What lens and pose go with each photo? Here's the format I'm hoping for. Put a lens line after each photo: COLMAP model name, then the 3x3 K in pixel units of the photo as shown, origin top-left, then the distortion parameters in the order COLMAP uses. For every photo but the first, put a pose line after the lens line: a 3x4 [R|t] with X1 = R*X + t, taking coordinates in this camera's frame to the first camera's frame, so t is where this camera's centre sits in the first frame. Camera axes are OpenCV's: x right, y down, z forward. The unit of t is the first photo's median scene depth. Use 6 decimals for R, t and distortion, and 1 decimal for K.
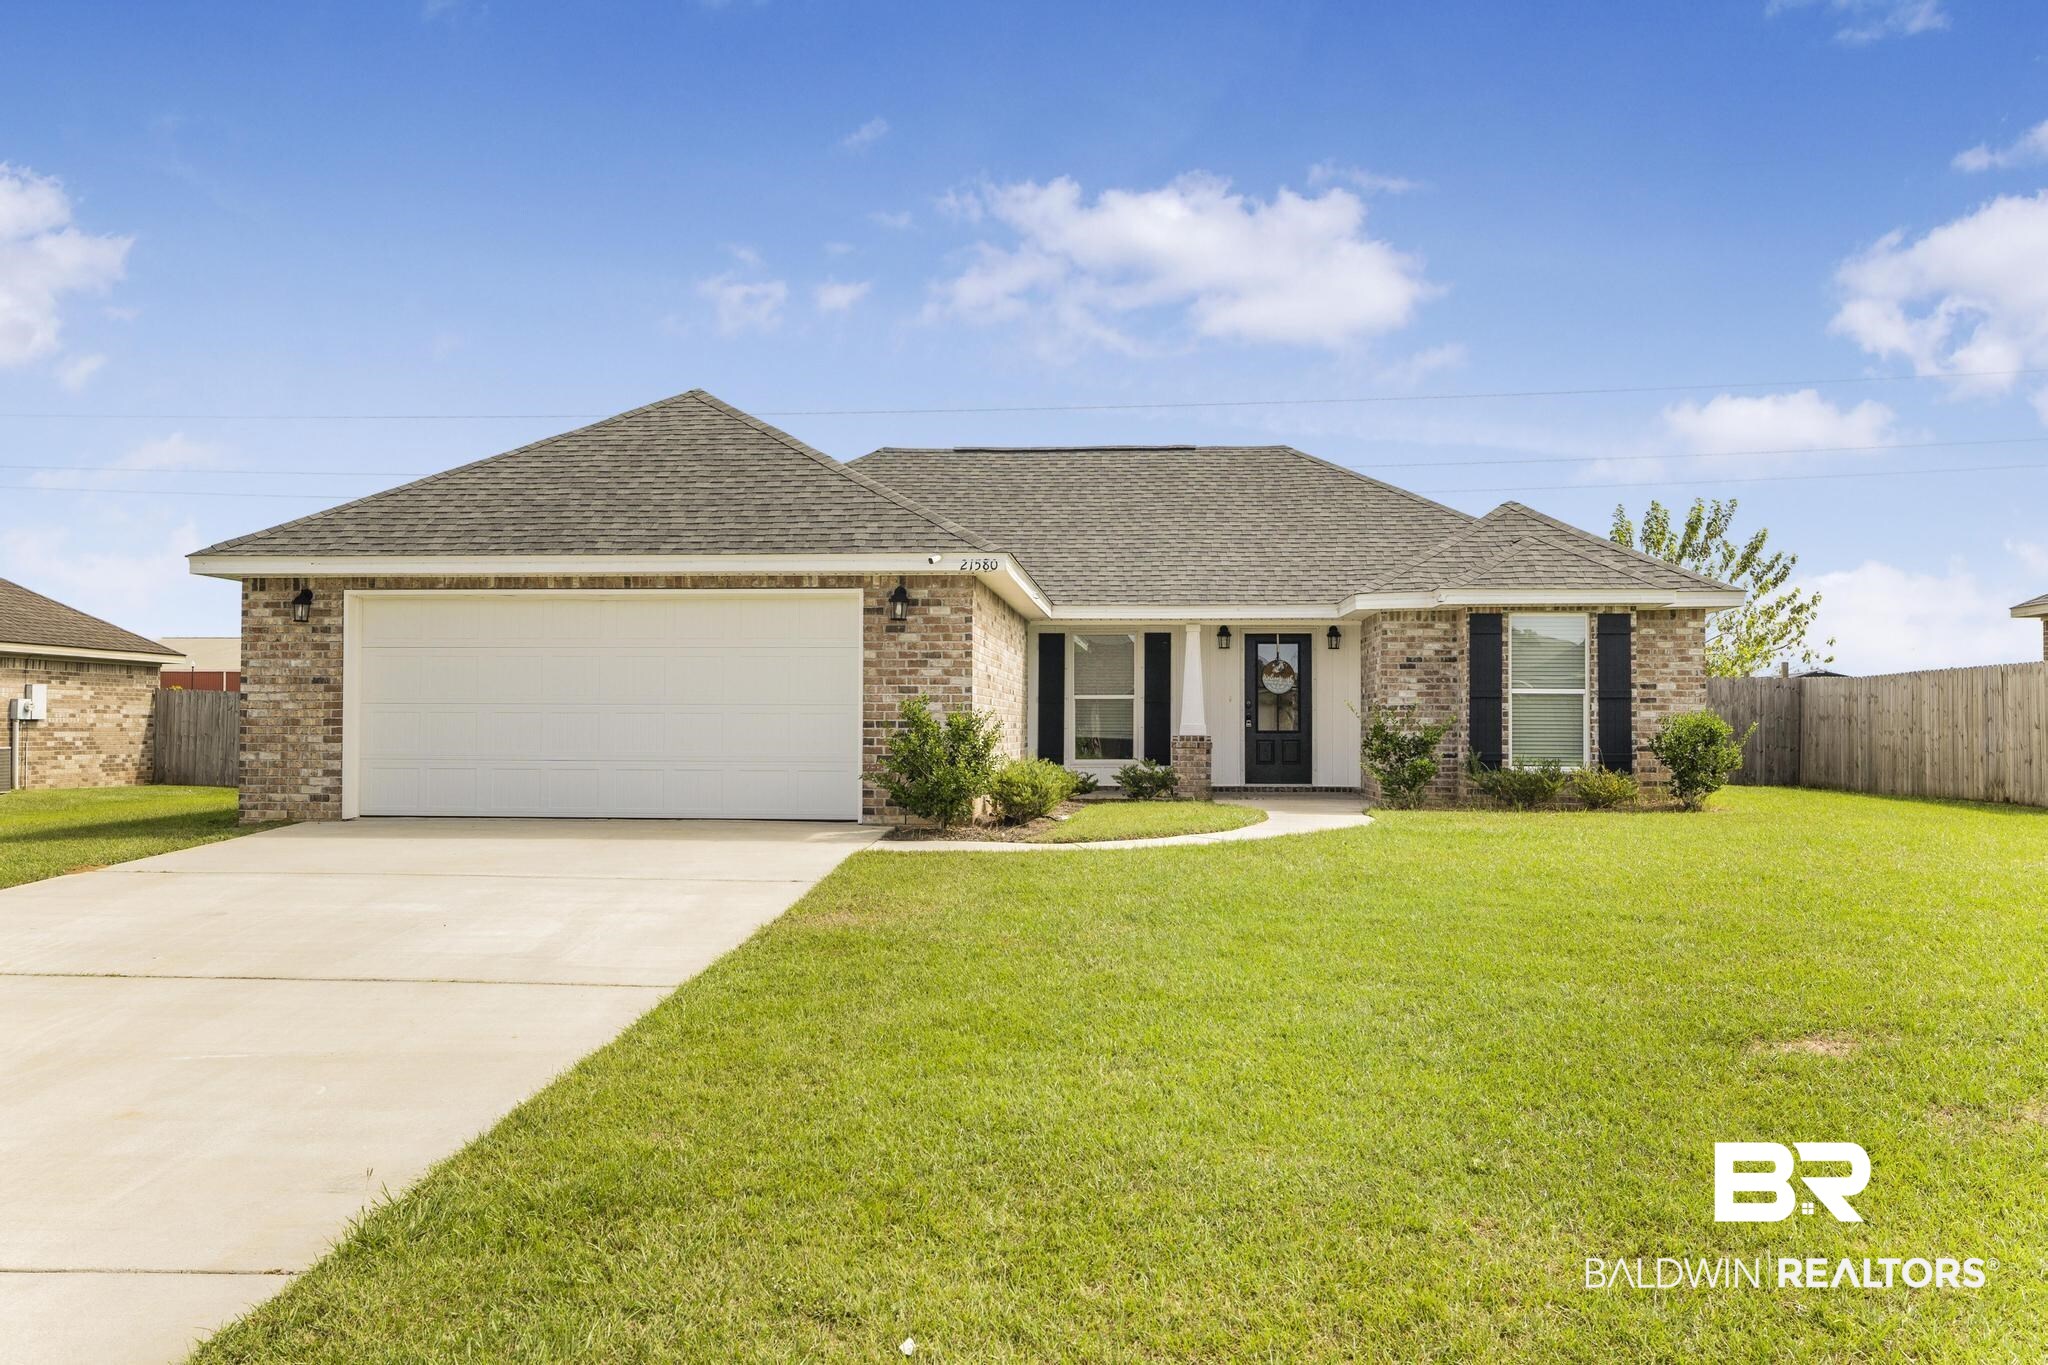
lens RADIAL K [[1662.1, 0, 1024.0], [0, 1662.1, 682.5], [0, 0, 1]] dist [-0.006041, -0.001108]
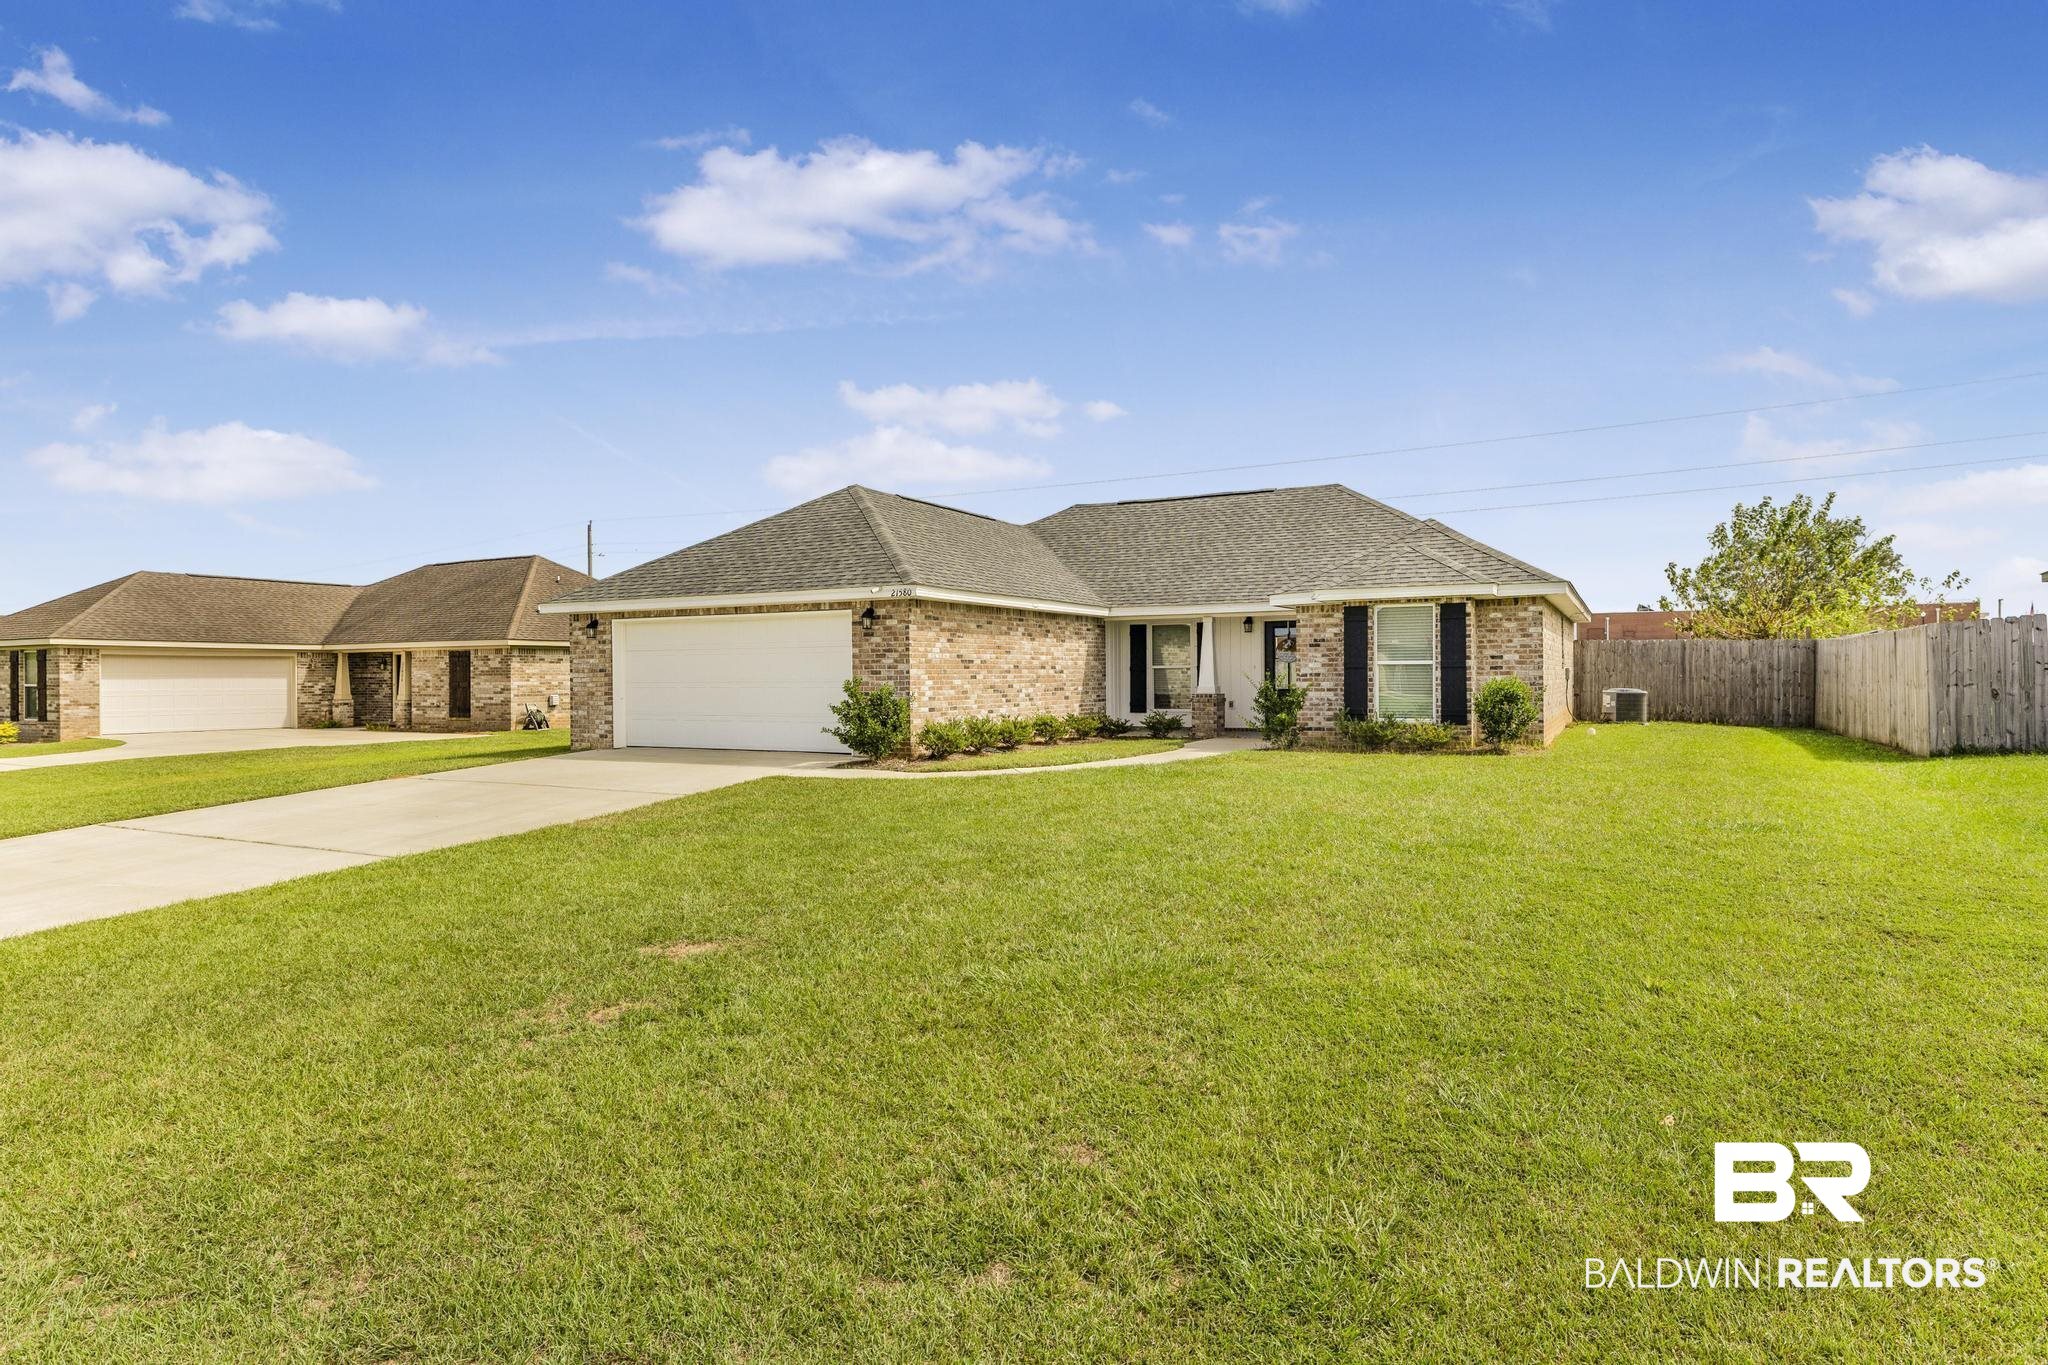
lens RADIAL K [[1065.8, 0, 1048.1], [0, 1065.8, 697.7], [0, 0, 1]] dist [-0.004599, 0.000381]
pose [[0.927066, -0.002451, -0.374890, 0.424245], [0.021071, 0.998738, 0.045579, -0.013347], [0.374306, -0.050154, 0.925948, 0.108377]]
